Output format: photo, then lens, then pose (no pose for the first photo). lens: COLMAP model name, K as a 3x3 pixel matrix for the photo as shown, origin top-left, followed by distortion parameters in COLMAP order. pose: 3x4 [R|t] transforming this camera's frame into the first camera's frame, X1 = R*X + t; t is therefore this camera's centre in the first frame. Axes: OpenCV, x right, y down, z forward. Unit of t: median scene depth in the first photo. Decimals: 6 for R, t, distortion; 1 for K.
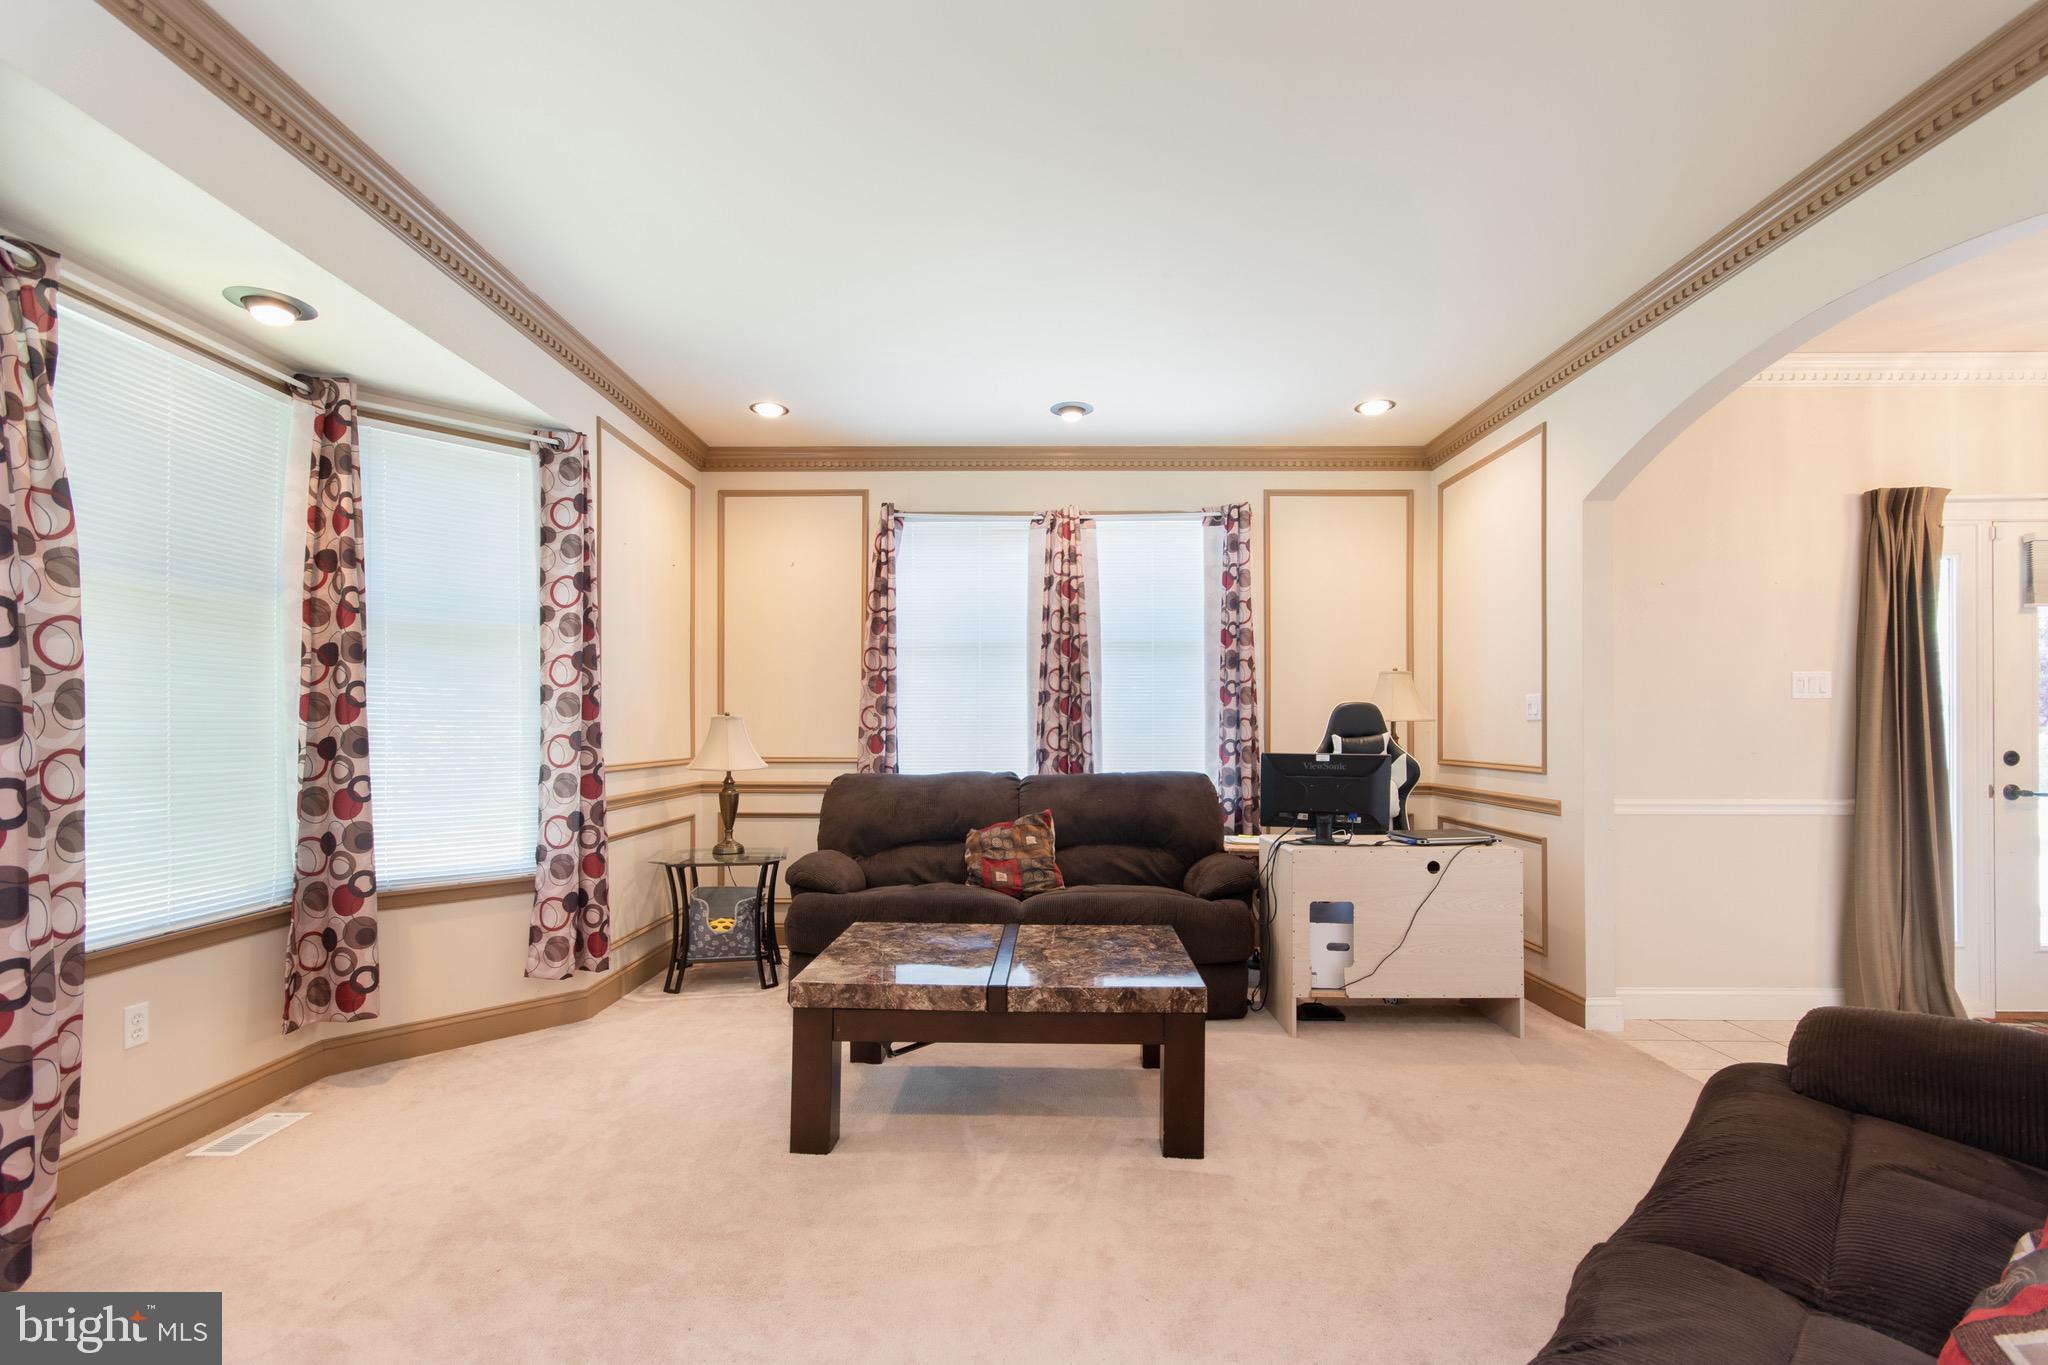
lens RADIAL K [[908.3, 0, 1026.8], [0, 908.3, 739.7], [0, 0, 1]] dist [0.001042, 0.002200]
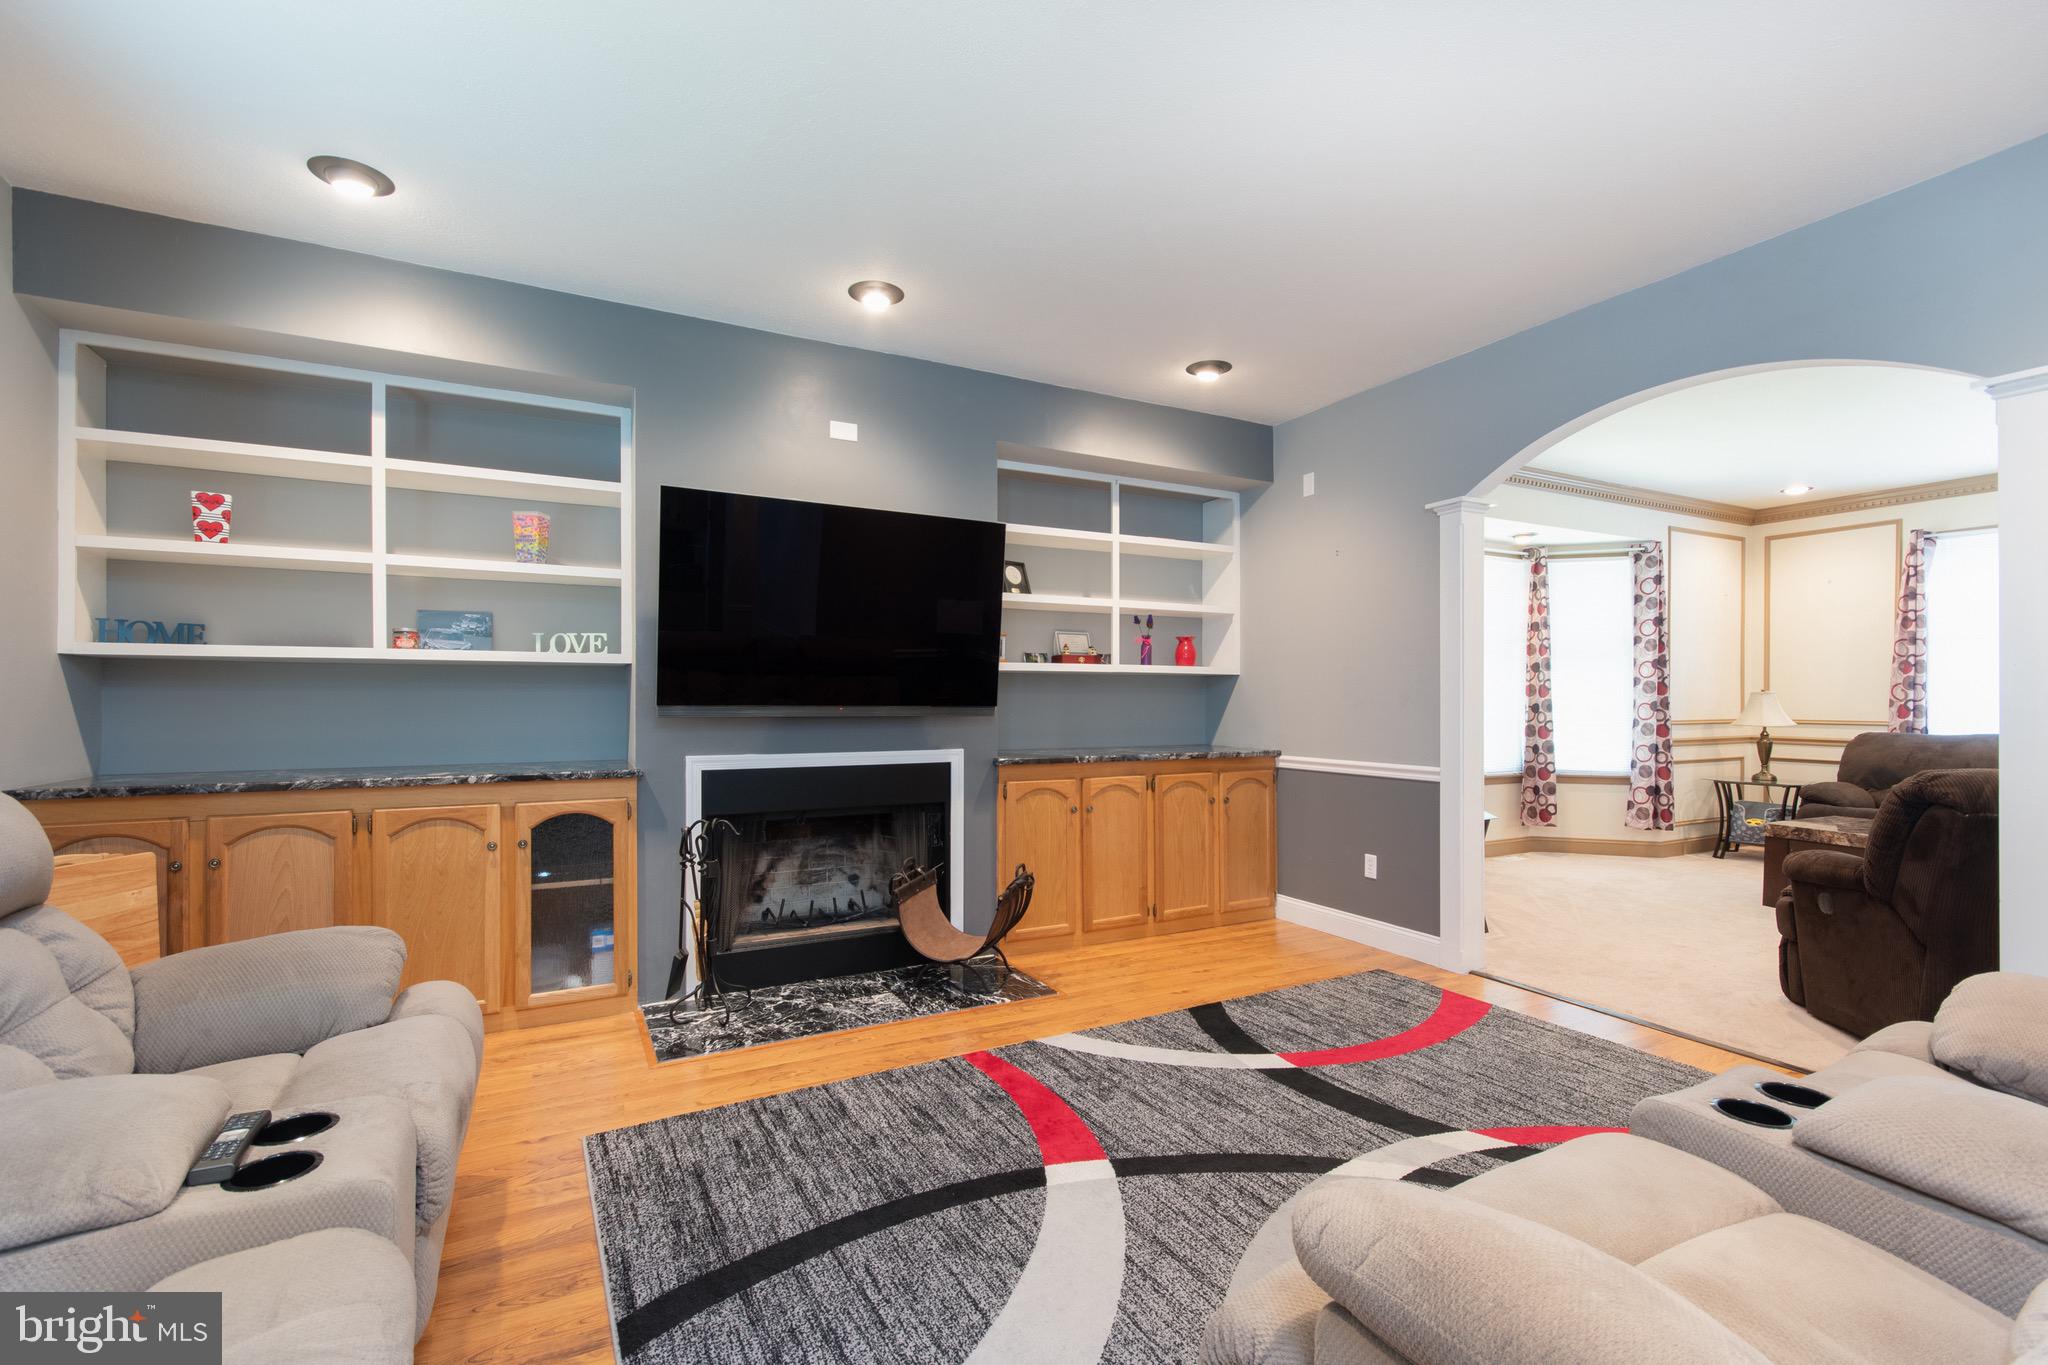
lens RADIAL K [[908.3, 0, 1008.7], [0, 908.3, 693.9], [0, 0, 1]] dist [0.001042, 0.002200]
pose [[0.459698, -0.005533, -0.888058, 0.564168], [-0.012376, 0.999844, -0.012636, 0.015742], [0.887989, 0.016800, 0.459557, -1.056612]]
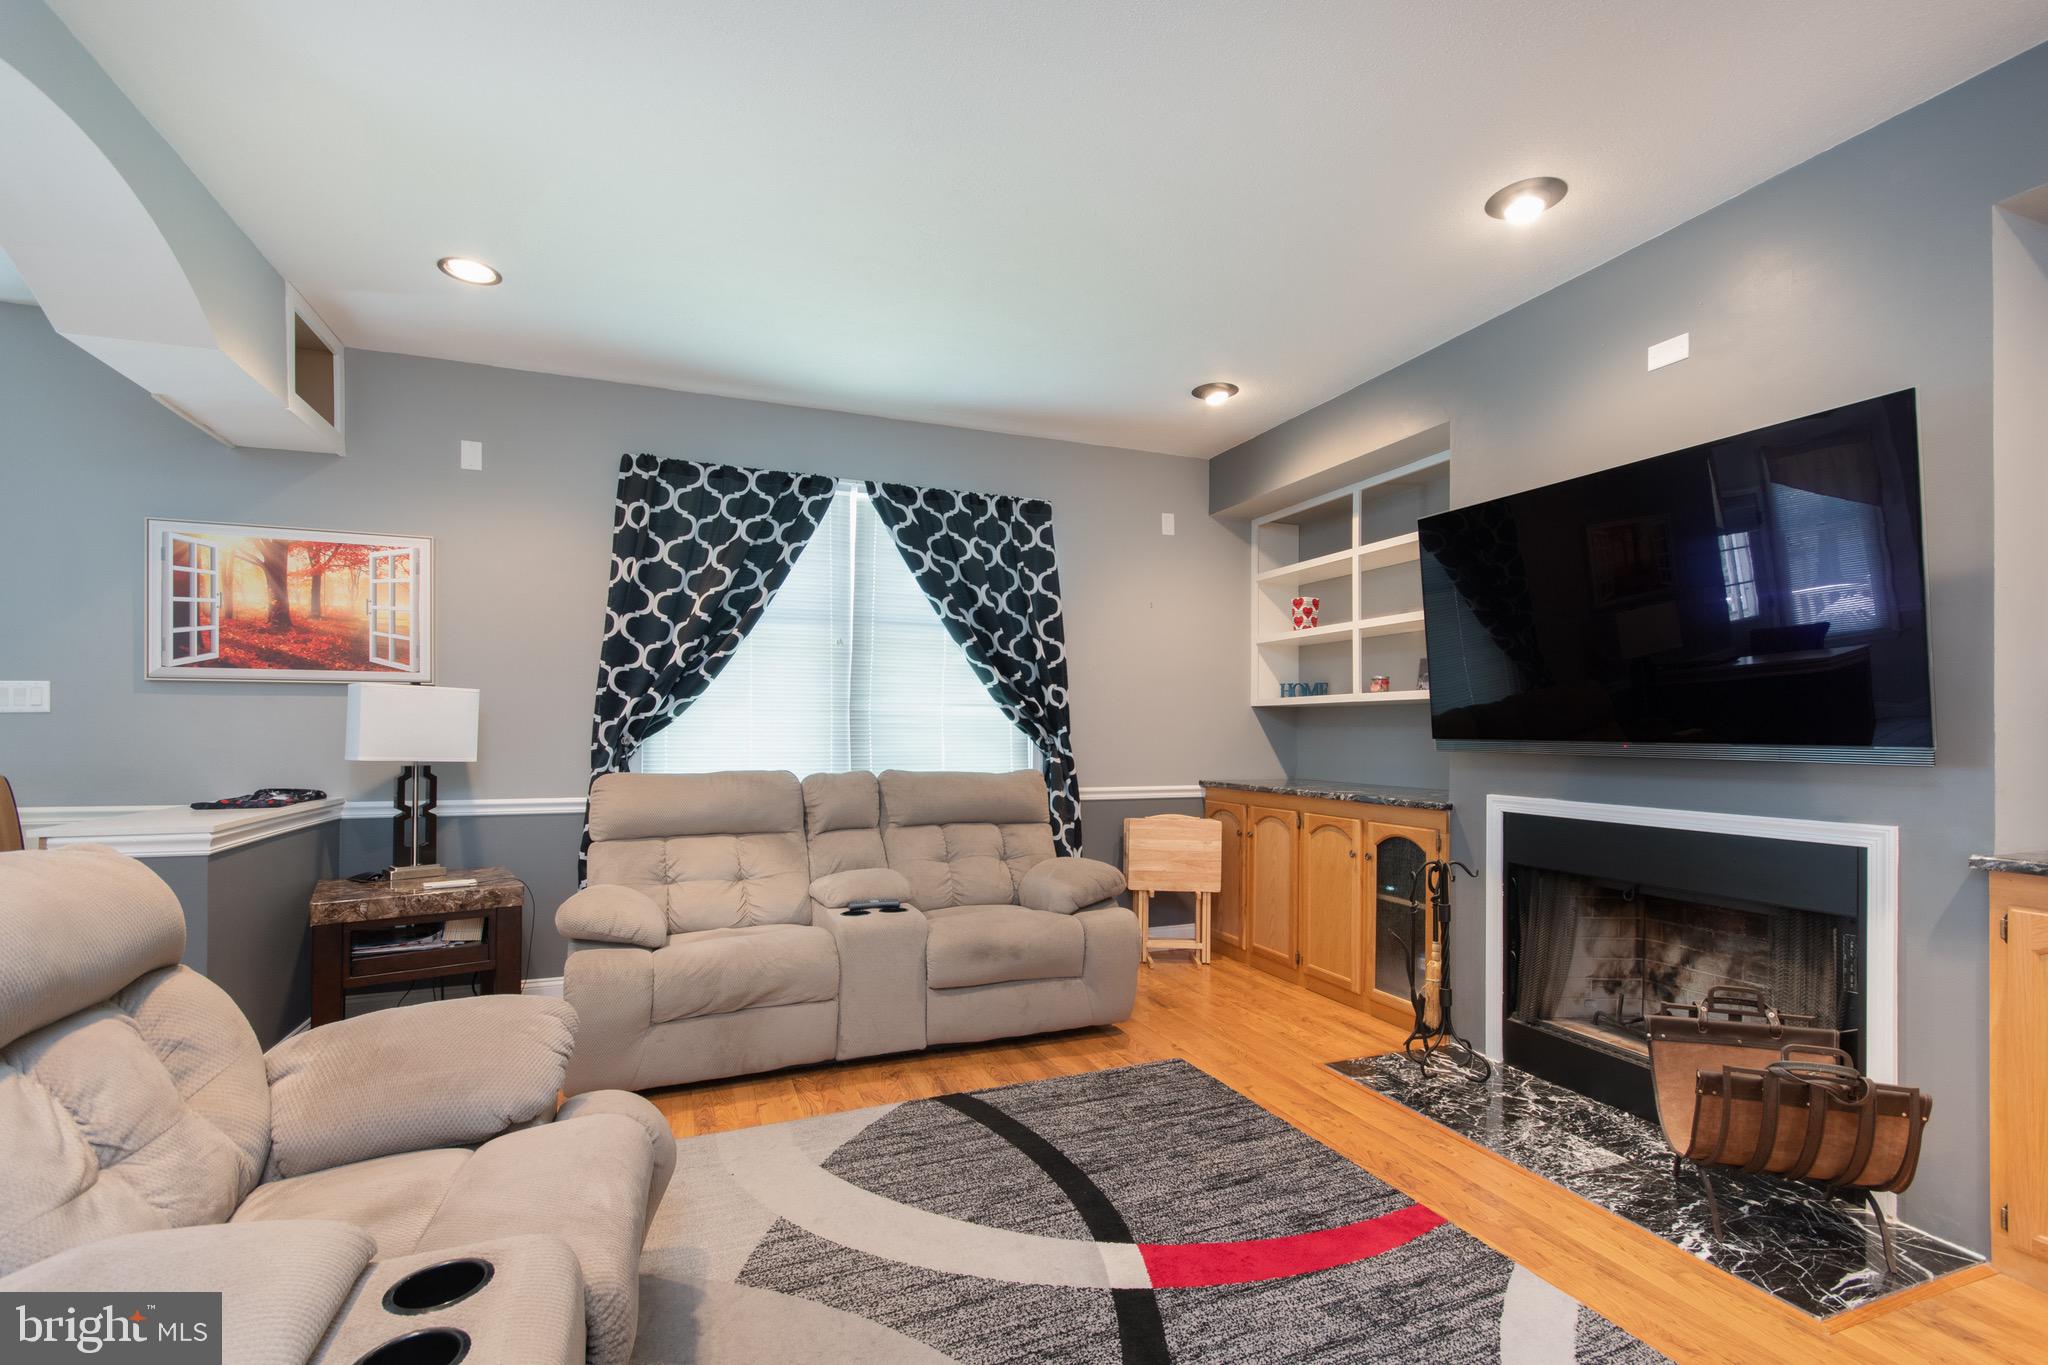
lens RADIAL K [[908.3, 0, 1044.7], [0, 908.3, 726.9], [0, 0, 1]] dist [0.001042, 0.002200]
pose [[-0.925159, -0.009364, -0.379463, 0.277668], [-0.012948, 0.999892, 0.006895, 0.006456], [0.379358, 0.011293, -0.925181, -0.208315]]
